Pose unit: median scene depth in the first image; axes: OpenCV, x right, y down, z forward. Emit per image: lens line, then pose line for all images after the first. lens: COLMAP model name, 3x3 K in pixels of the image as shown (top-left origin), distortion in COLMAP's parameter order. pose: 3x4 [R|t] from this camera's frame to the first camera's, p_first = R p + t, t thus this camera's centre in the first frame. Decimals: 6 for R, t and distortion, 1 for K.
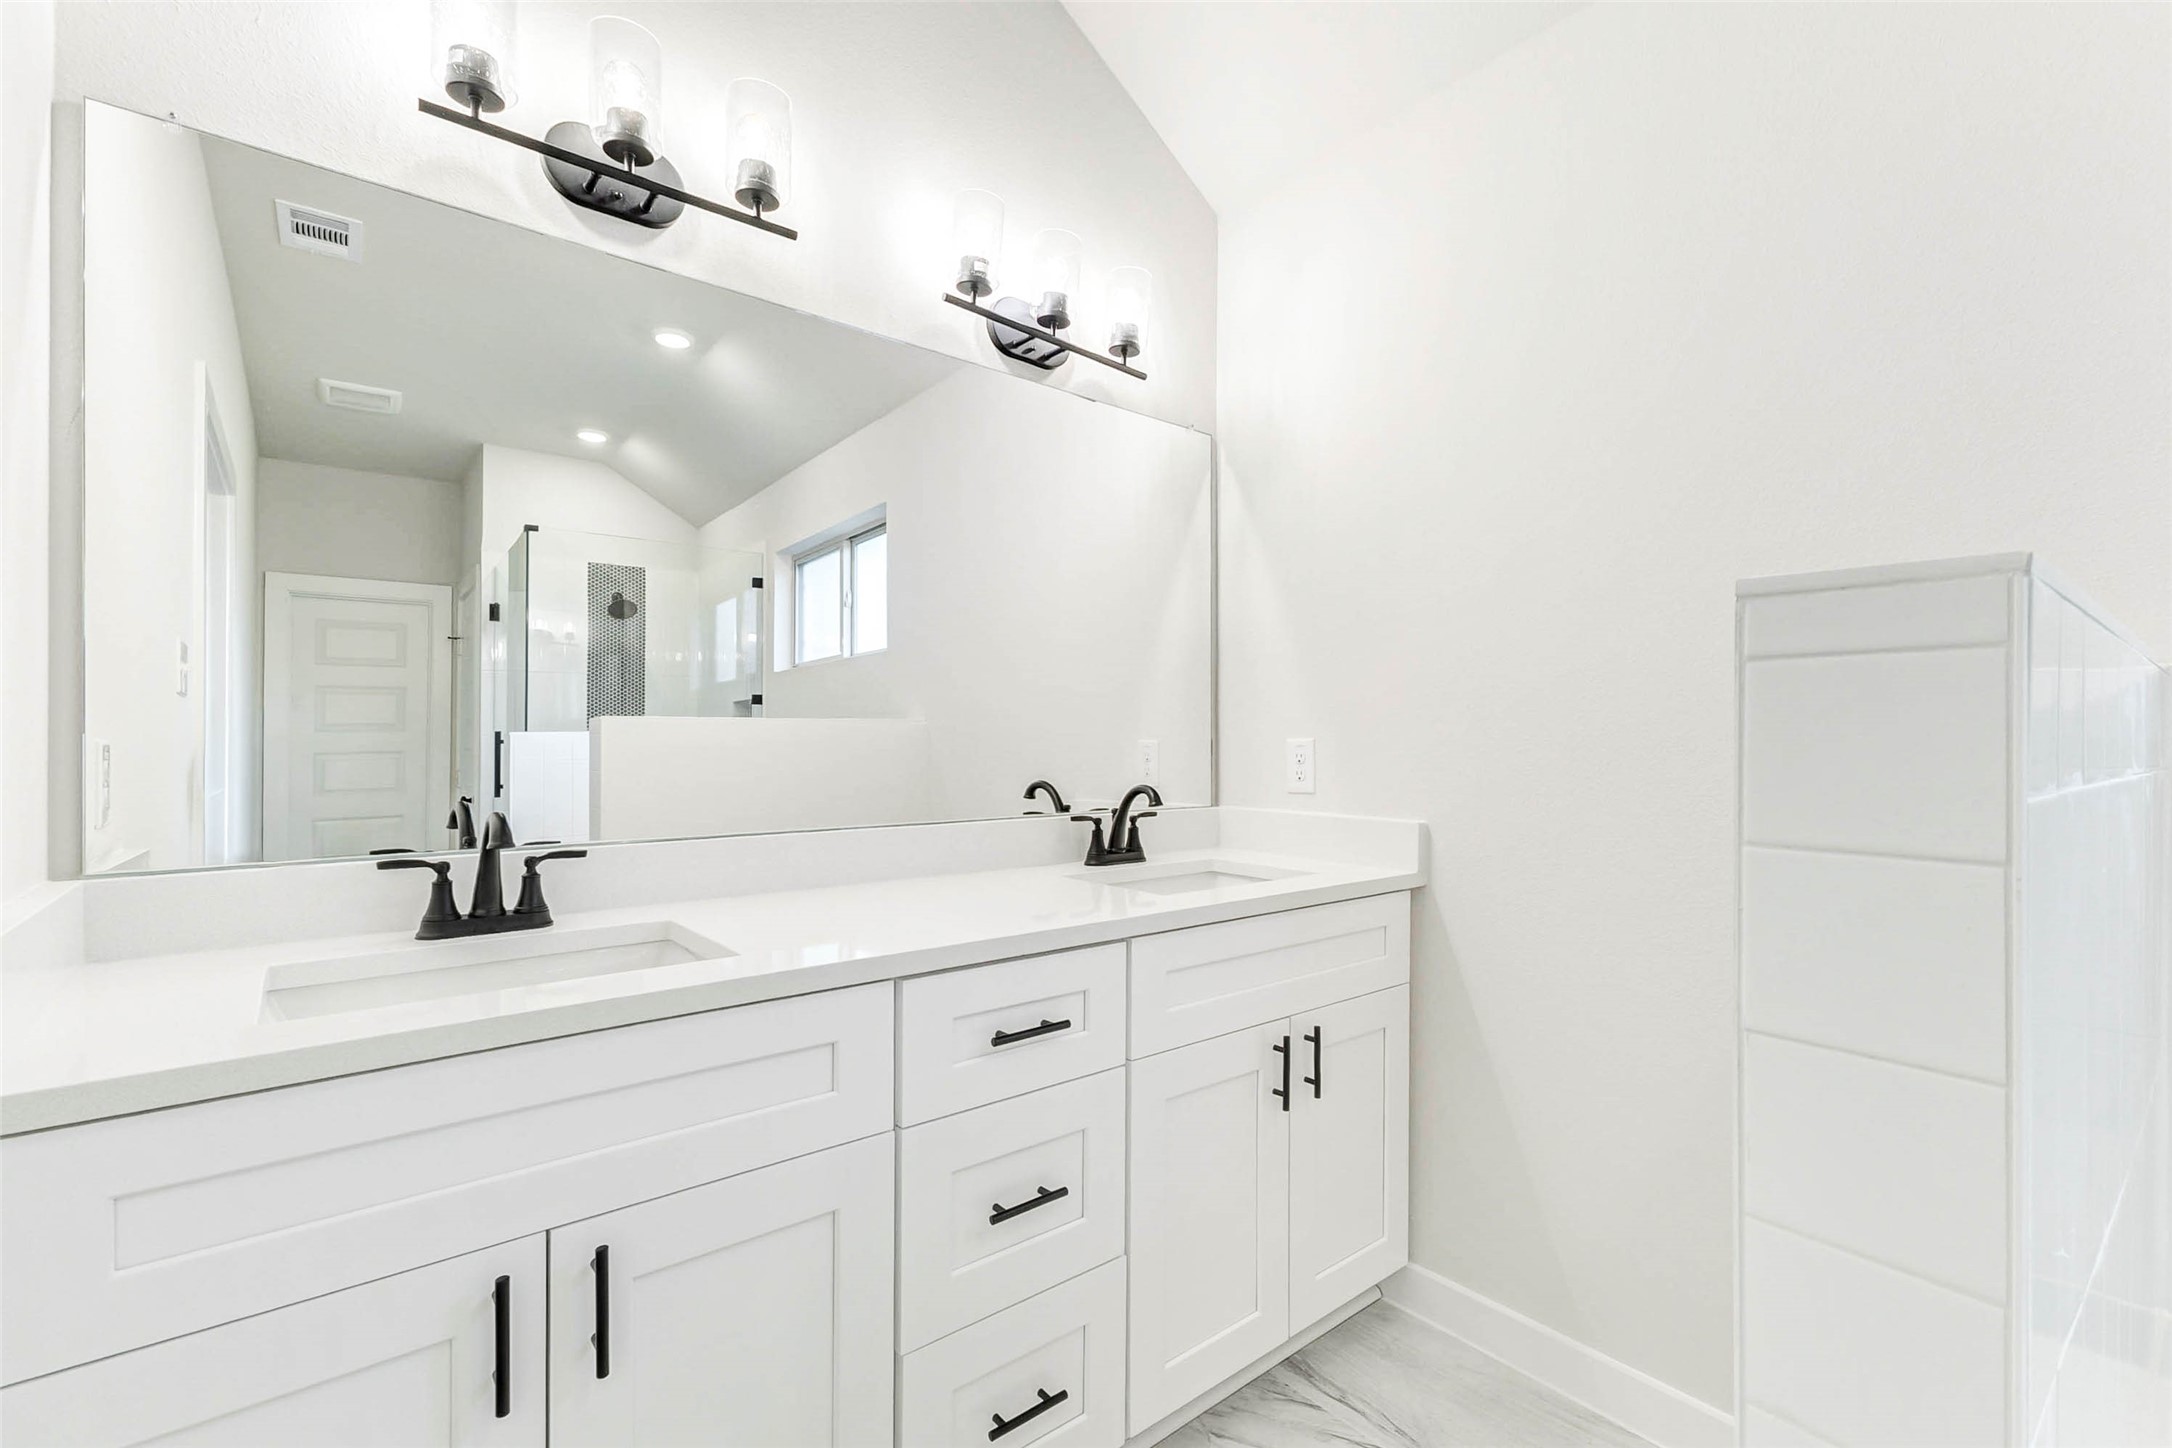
lens RADIAL K [[941.5, 0, 1099.5], [0, 941.5, 736.7], [0, 0, 1]] dist [0.005795, -0.001340]
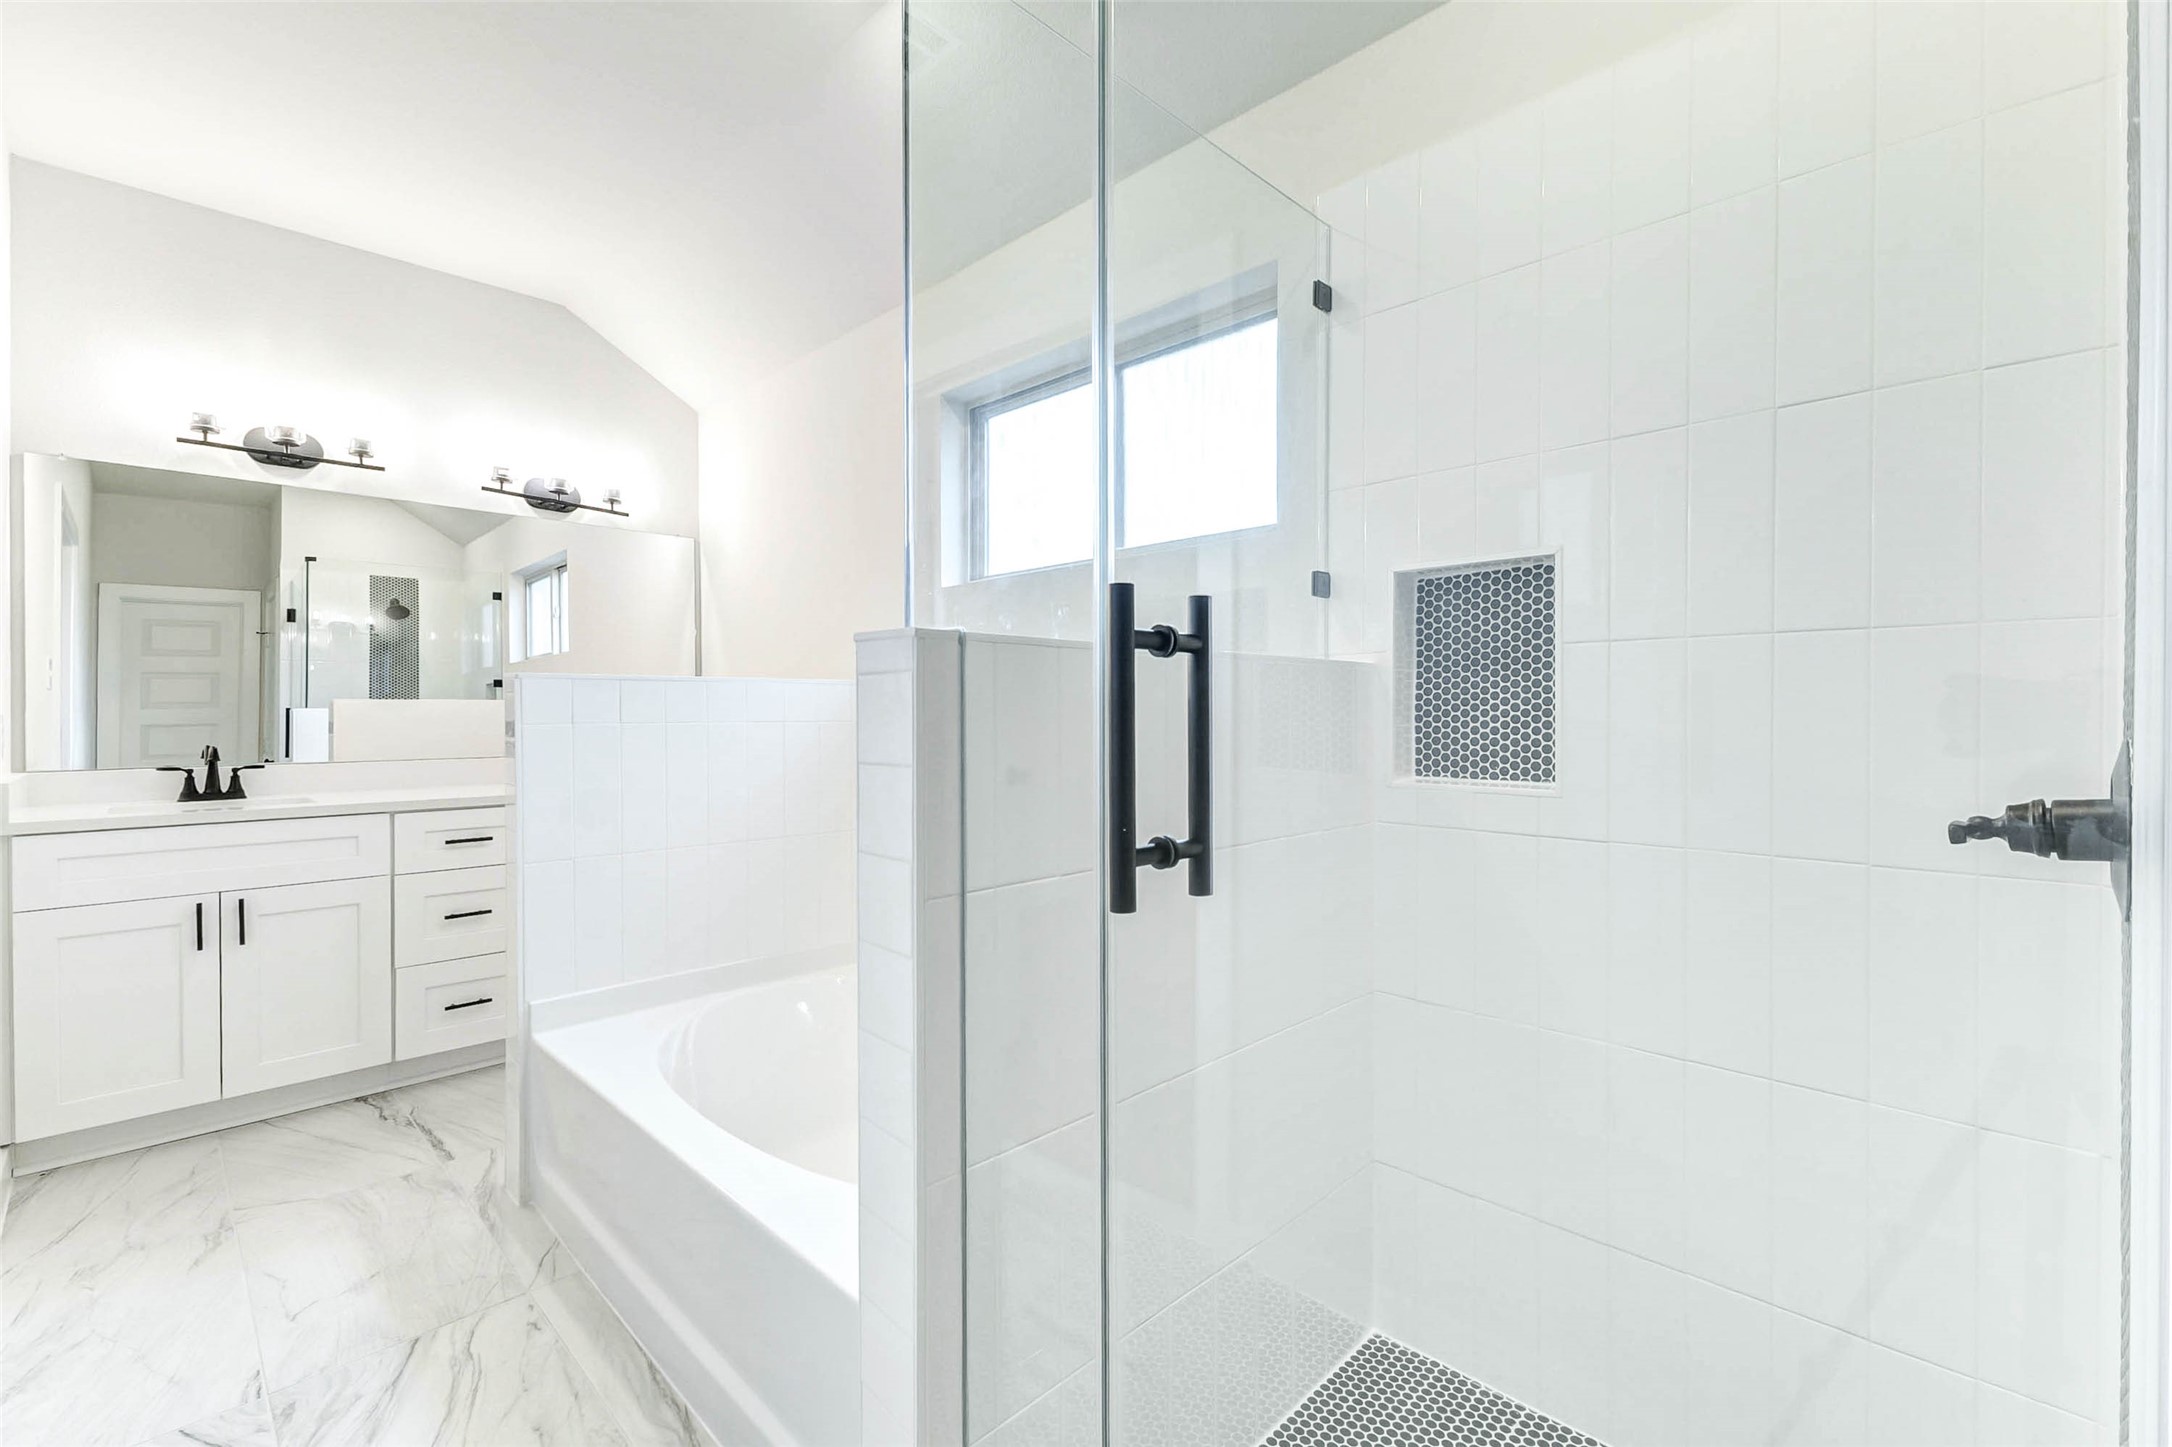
lens RADIAL K [[941.5, 0, 1092.5], [0, 941.5, 710.6], [0, 0, 1]] dist [0.005795, -0.001340]
pose [[0.996045, -0.002853, 0.088810, 0.368337], [0.002428, 0.999985, 0.004898, -0.004375], [-0.088822, -0.004663, 0.996037, -0.425724]]
